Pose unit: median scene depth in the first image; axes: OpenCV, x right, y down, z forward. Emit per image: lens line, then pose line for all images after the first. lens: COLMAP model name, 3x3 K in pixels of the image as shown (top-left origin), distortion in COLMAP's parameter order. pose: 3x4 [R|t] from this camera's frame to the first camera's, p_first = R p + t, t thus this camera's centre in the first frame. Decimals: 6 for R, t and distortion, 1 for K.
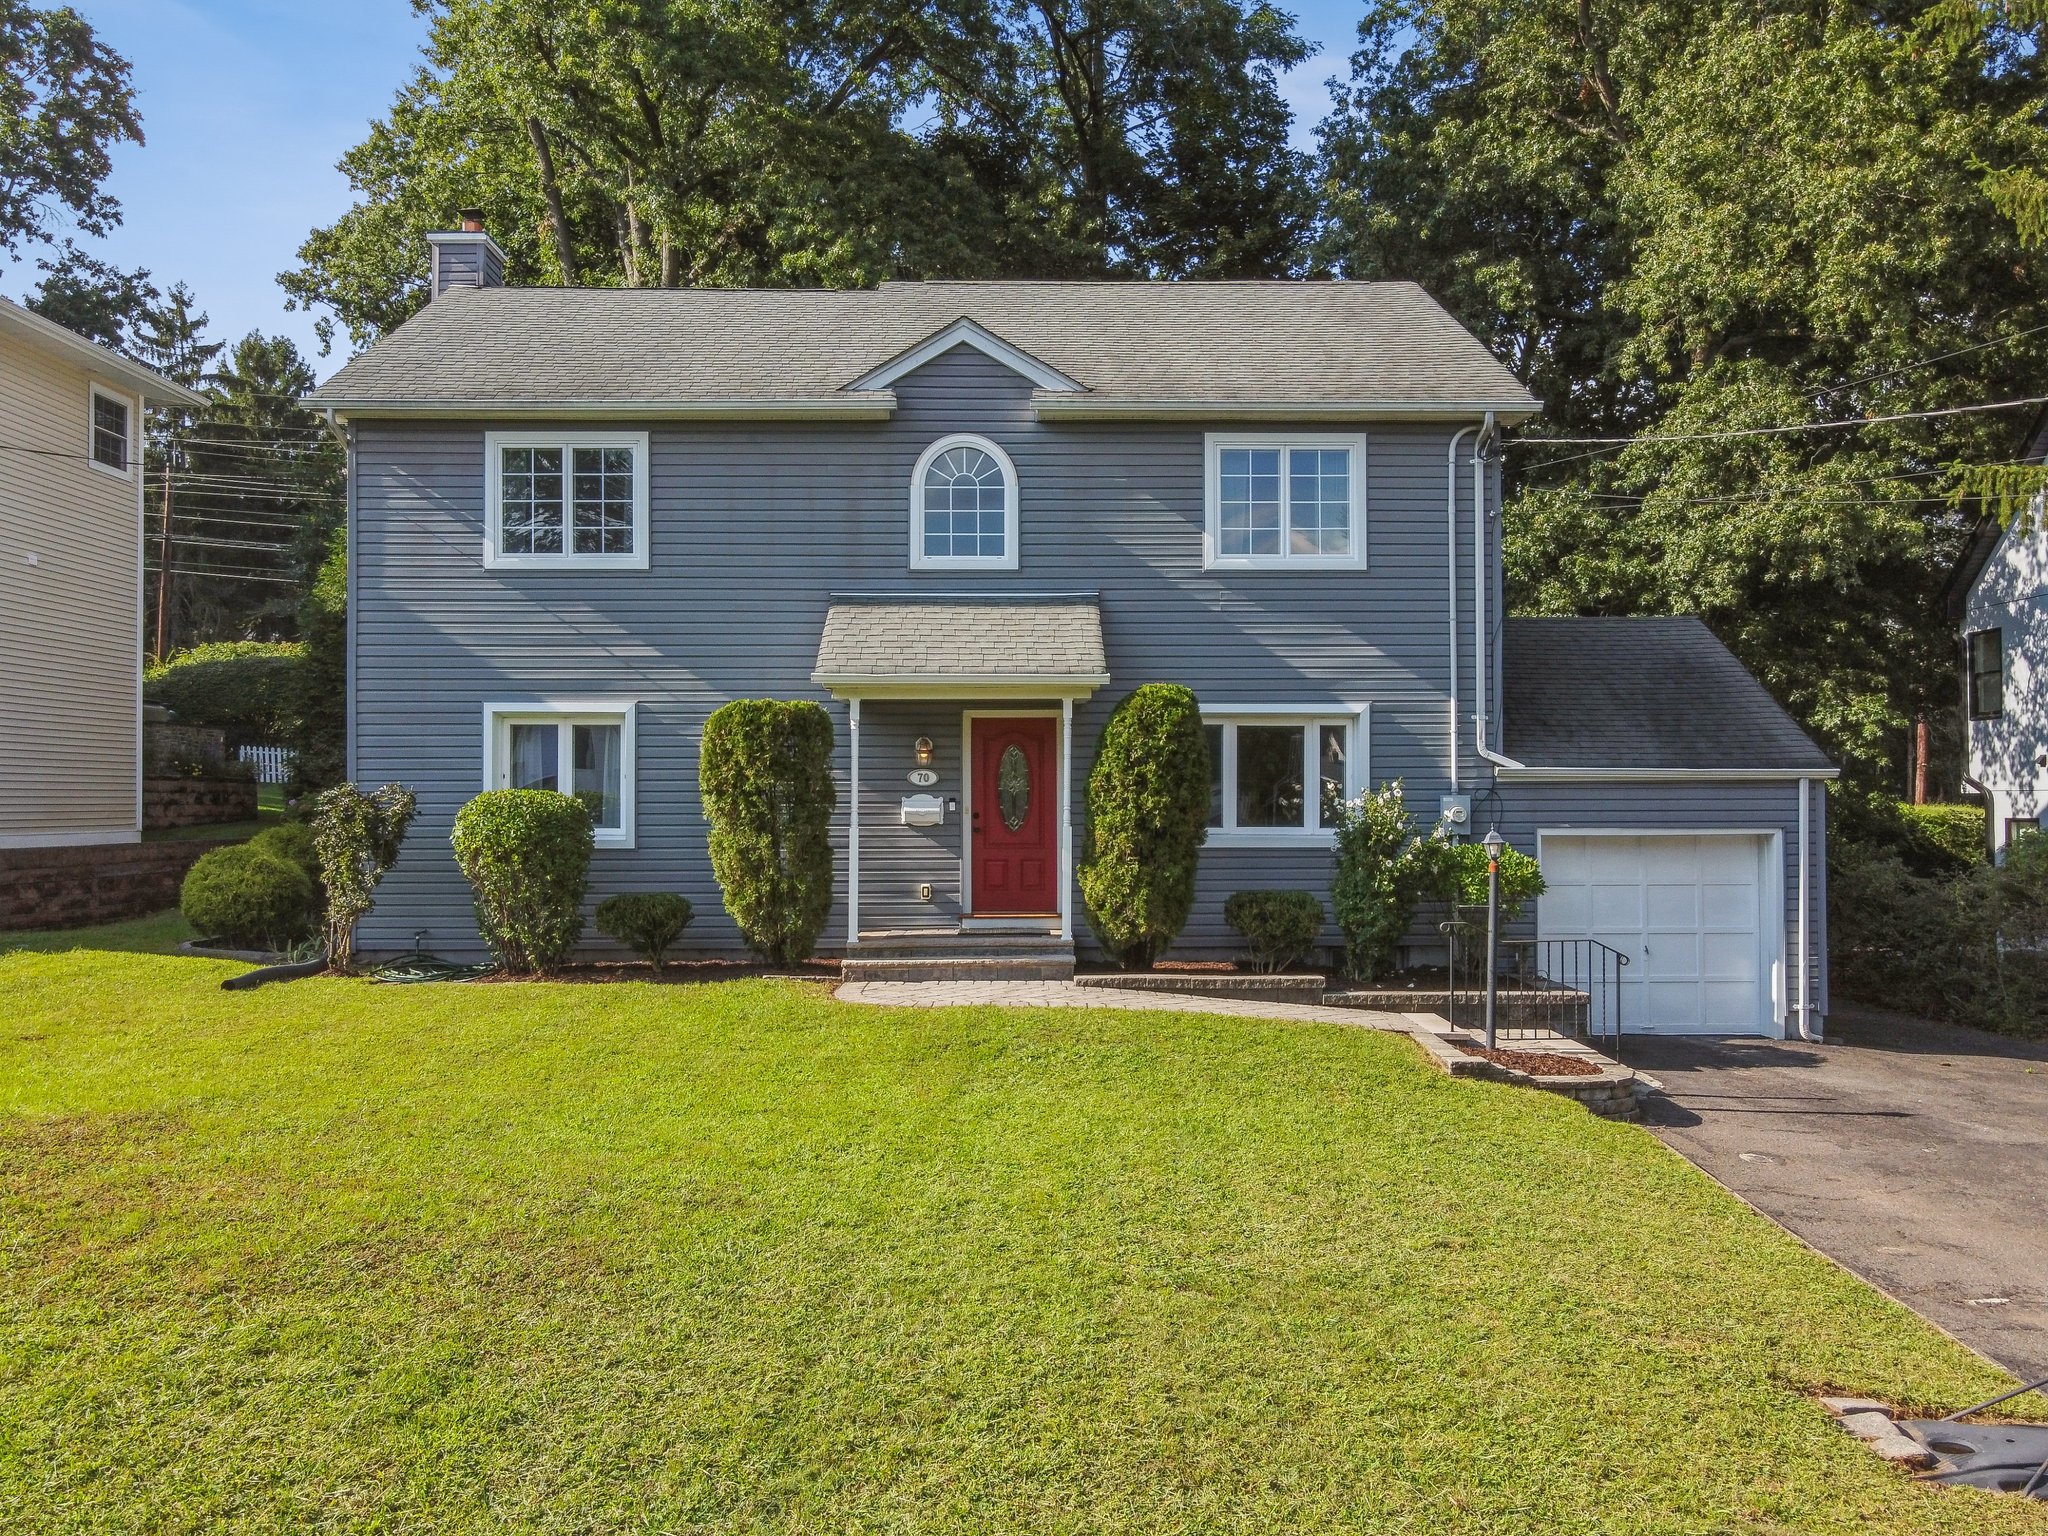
lens RADIAL K [[1566.1, 0, 1017.2], [0, 1566.1, 802.0], [0, 0, 1]] dist [0.001167, 0.013628]
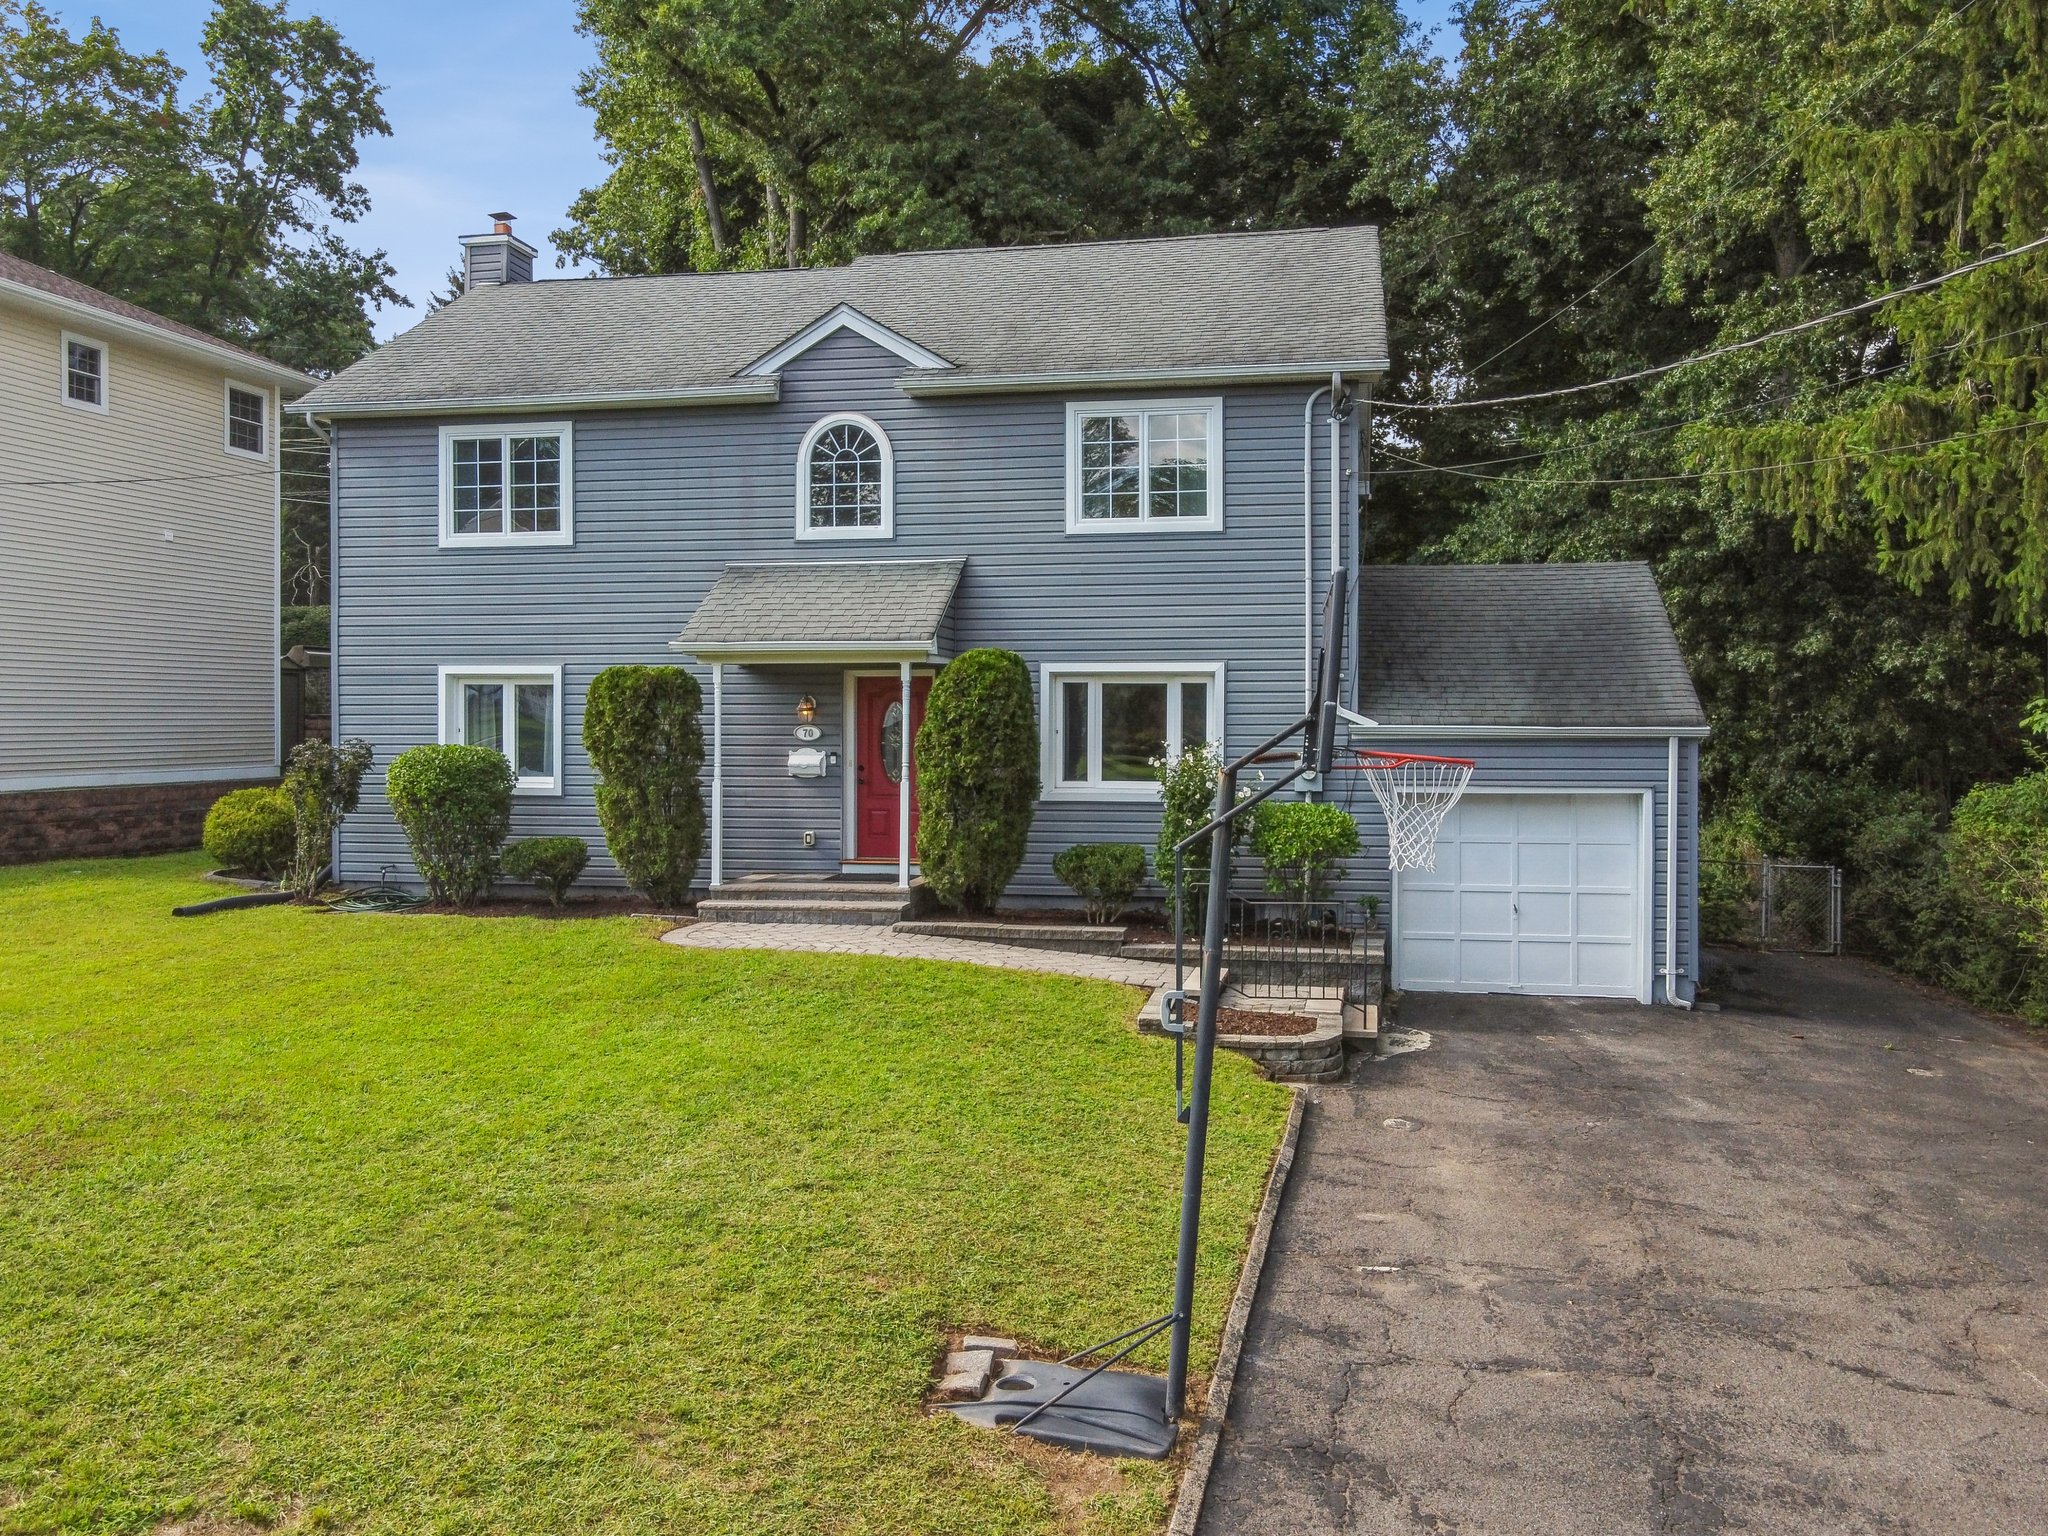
lens RADIAL K [[1594.9, 0, 1024.6], [0, 1594.9, 737.7], [0, 0, 1]] dist [-0.030868, 0.091900]
pose [[0.979869, 0.003959, -0.199603, 0.304910], [-0.001309, 0.999909, 0.013409, -0.027136], [0.199638, -0.012878, 0.979785, -0.045359]]
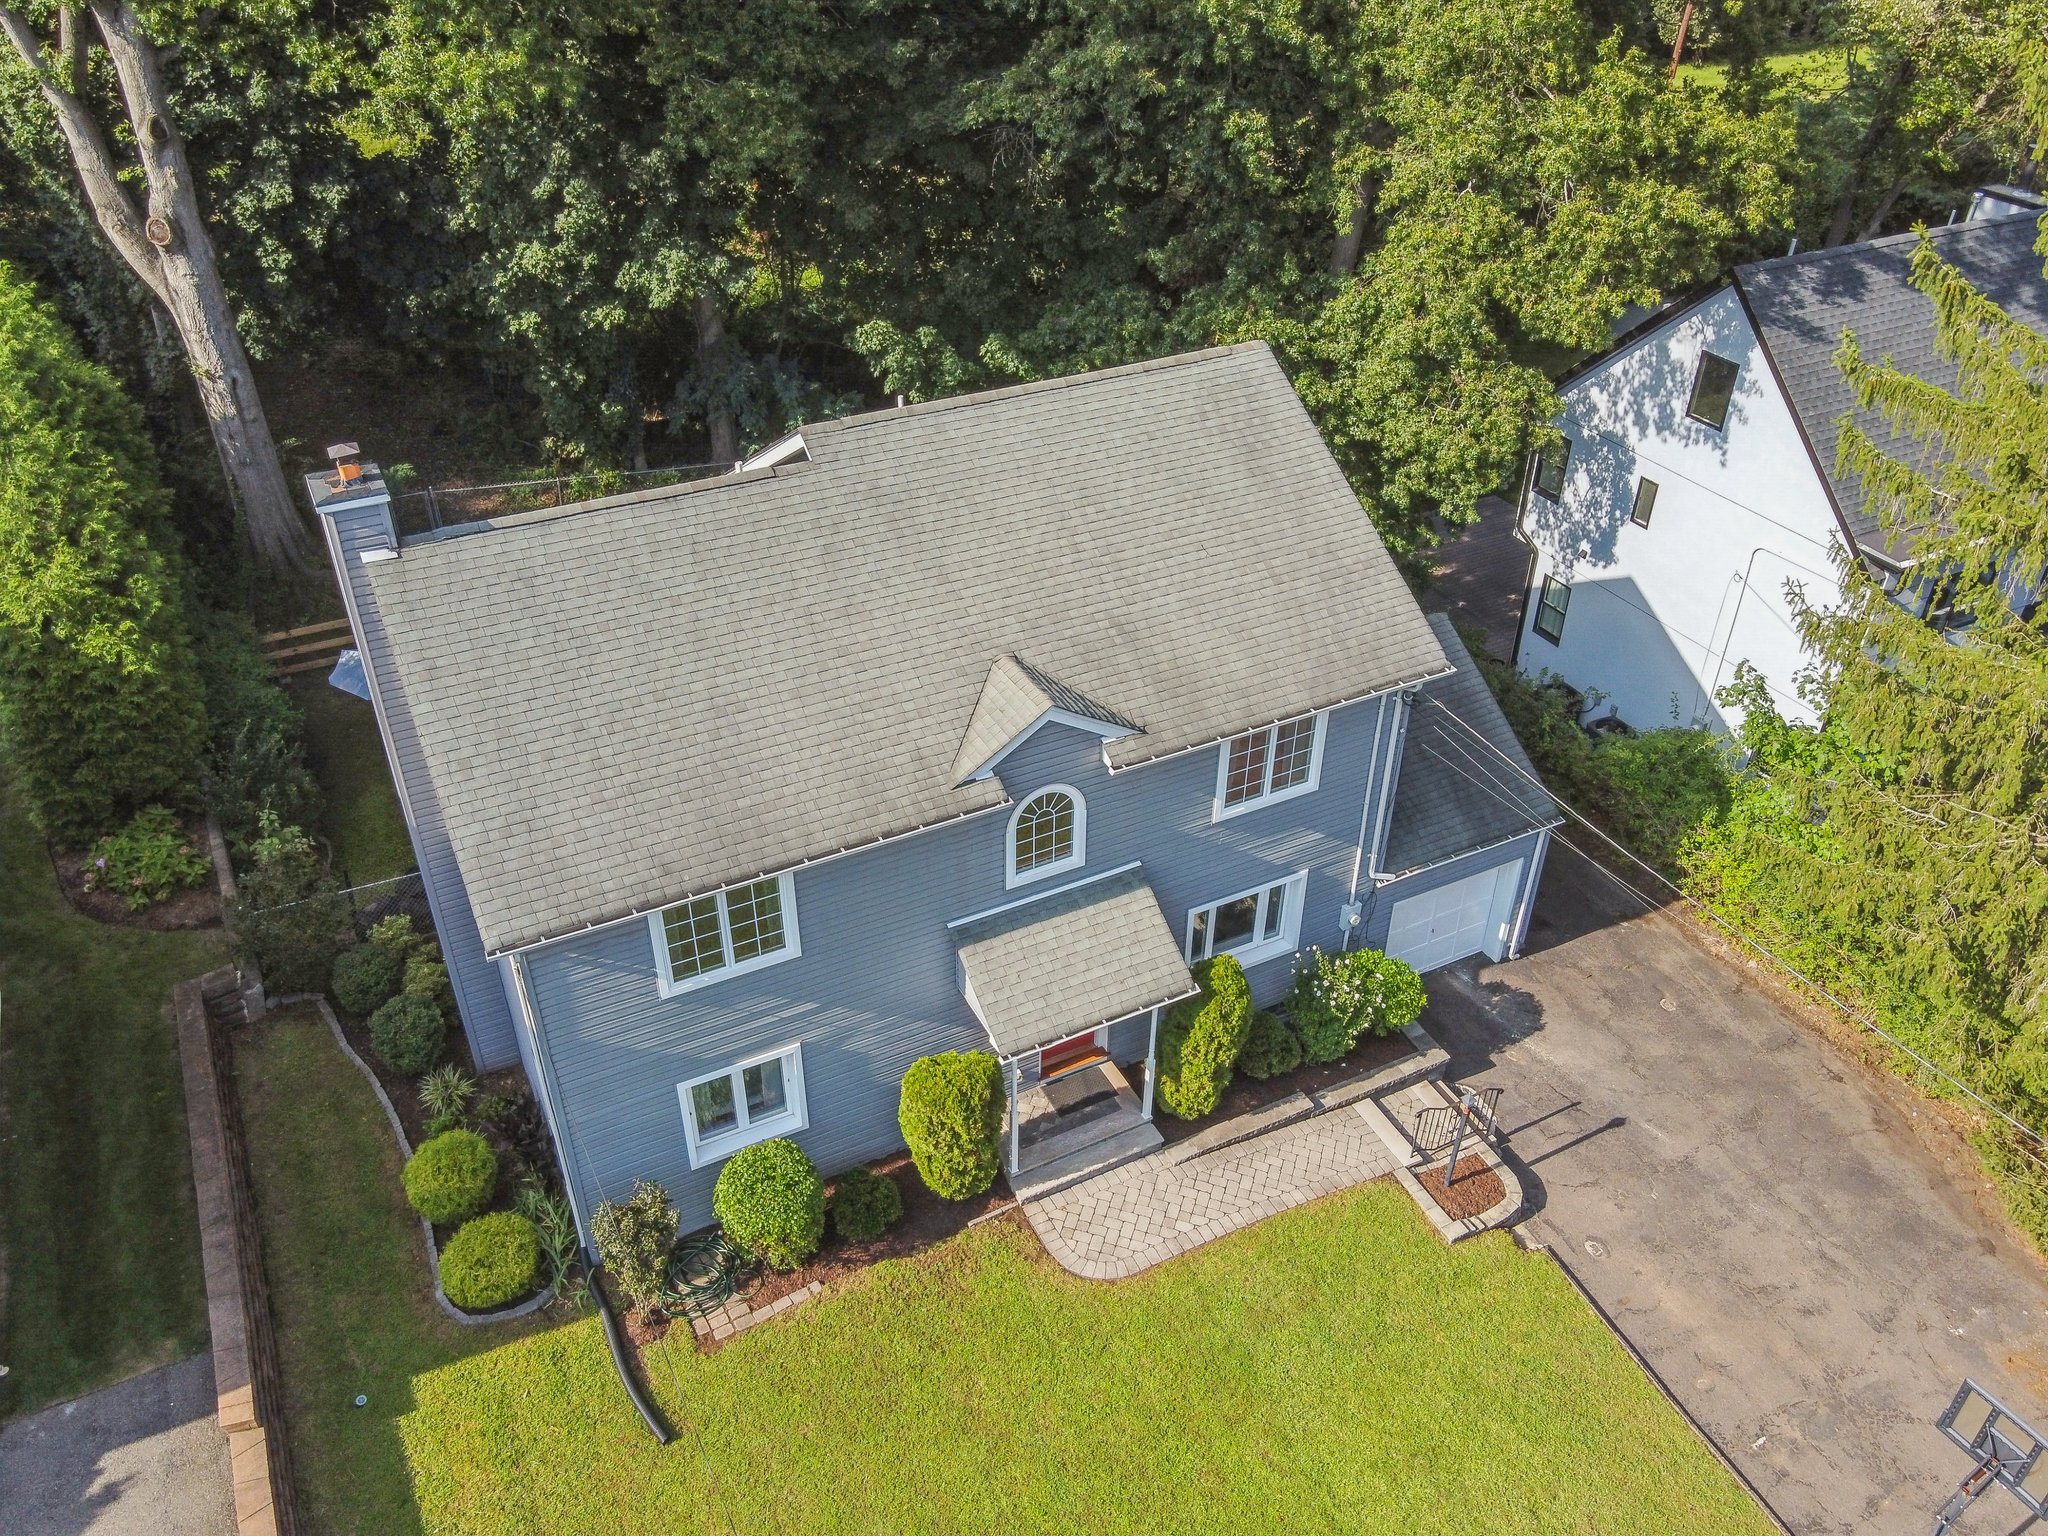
lens RADIAL K [[1558.9, 0, 1015.4], [0, 1558.9, 798.8], [0, 0, 1]] dist [0.007477, 0.002884]
pose [[0.894637, -0.260608, 0.362916, -0.477349], [-0.003079, 0.808652, 0.588279, -0.907646], [-0.446783, -0.527414, 0.722648, 0.168578]]
